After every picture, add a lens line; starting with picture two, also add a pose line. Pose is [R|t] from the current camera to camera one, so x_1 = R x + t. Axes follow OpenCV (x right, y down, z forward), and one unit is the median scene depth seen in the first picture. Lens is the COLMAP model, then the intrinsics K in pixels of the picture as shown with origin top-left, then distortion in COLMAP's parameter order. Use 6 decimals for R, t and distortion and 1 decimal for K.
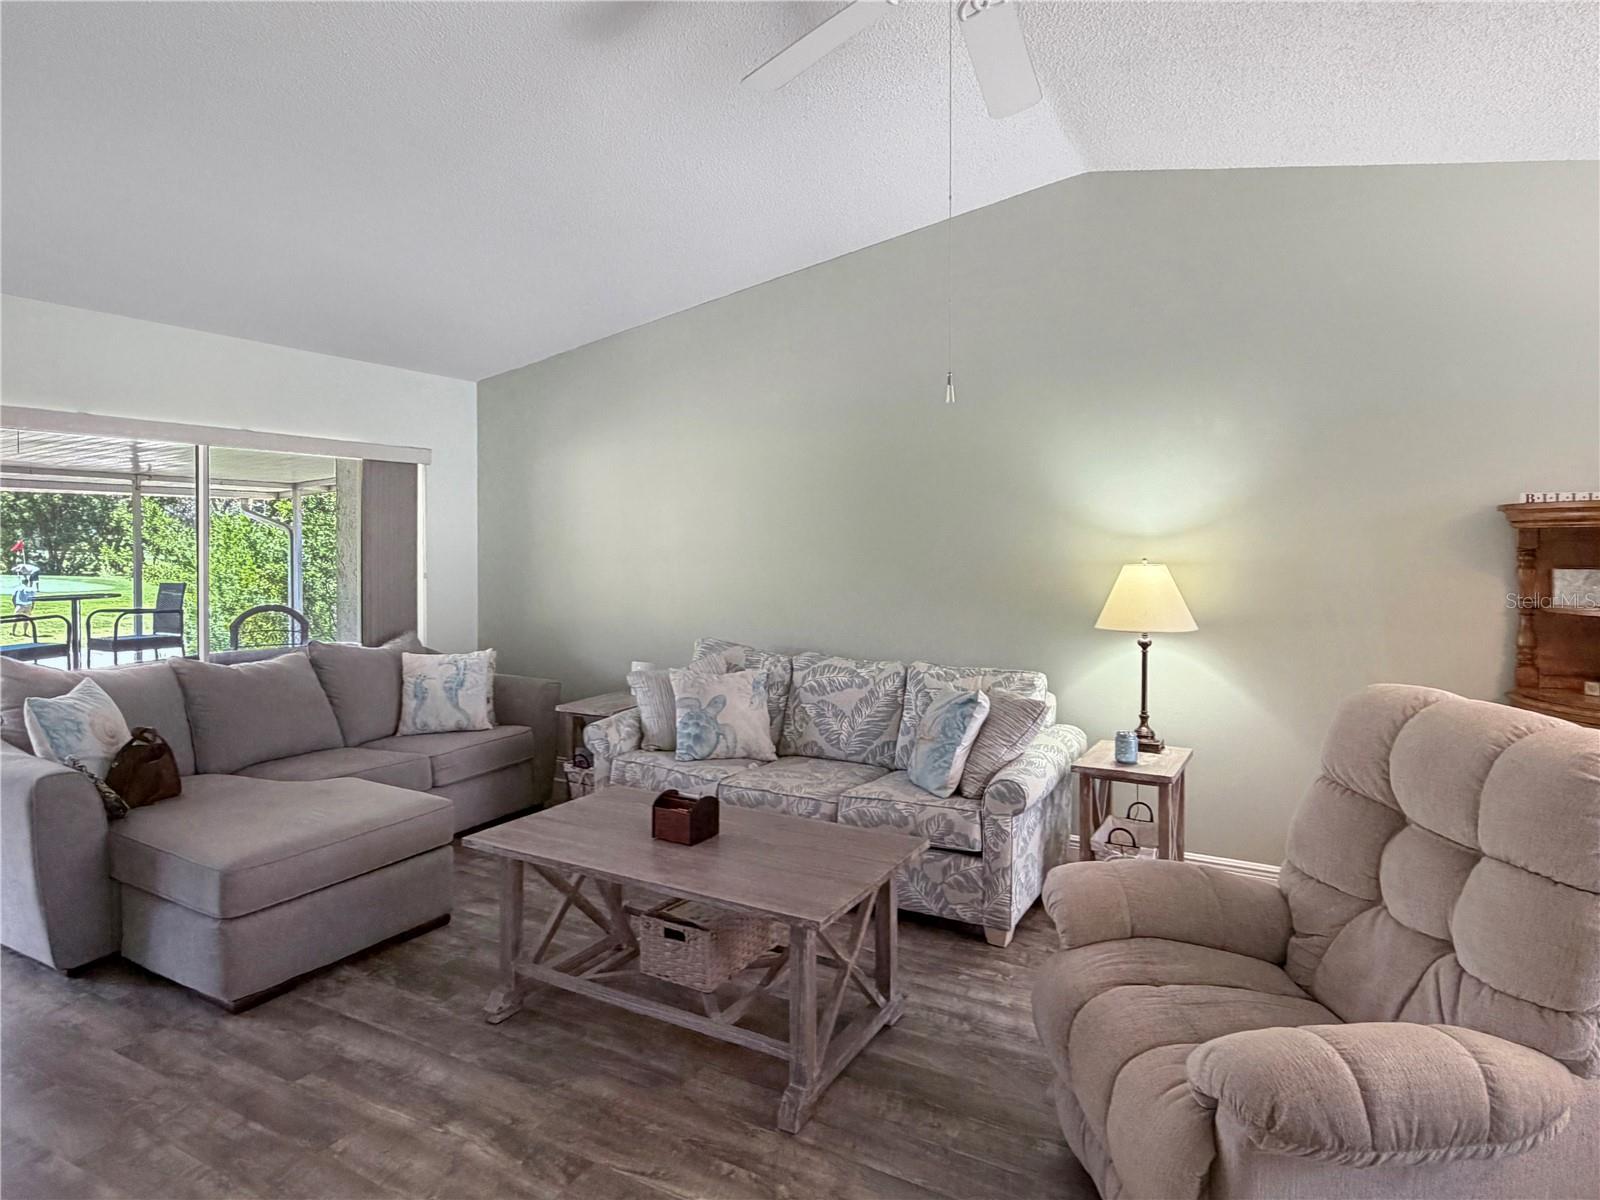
lens RADIAL K [[941.1, 0, 789.1], [0, 941.1, 548.6], [0, 0, 1]] dist [-0.001254, 0.000366]
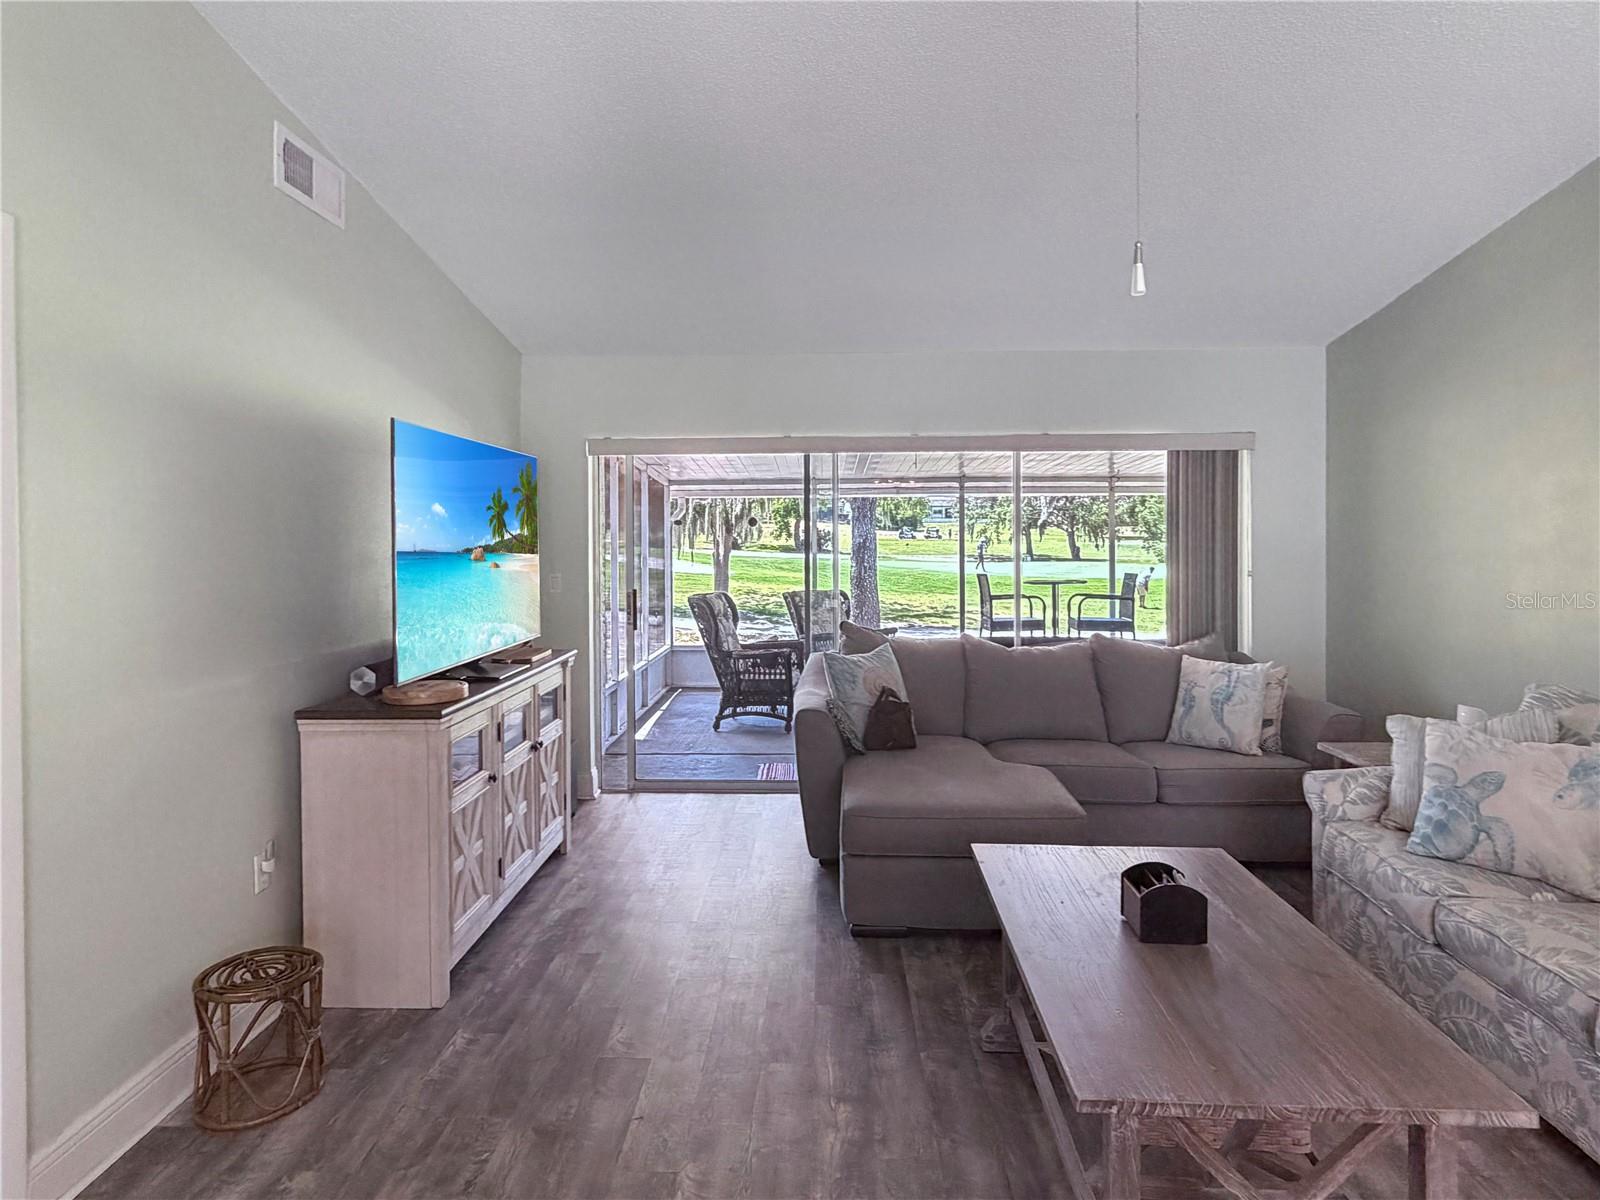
lens RADIAL K [[941.1, 0, 789.1], [0, 941.1, 548.6], [0, 0, 1]] dist [-0.001254, 0.000366]
pose [[0.442291, 0.011576, -0.896797, 0.292582], [-0.006597, 0.999932, 0.009654, -0.001268], [0.896847, 0.001646, 0.442337, 0.277226]]
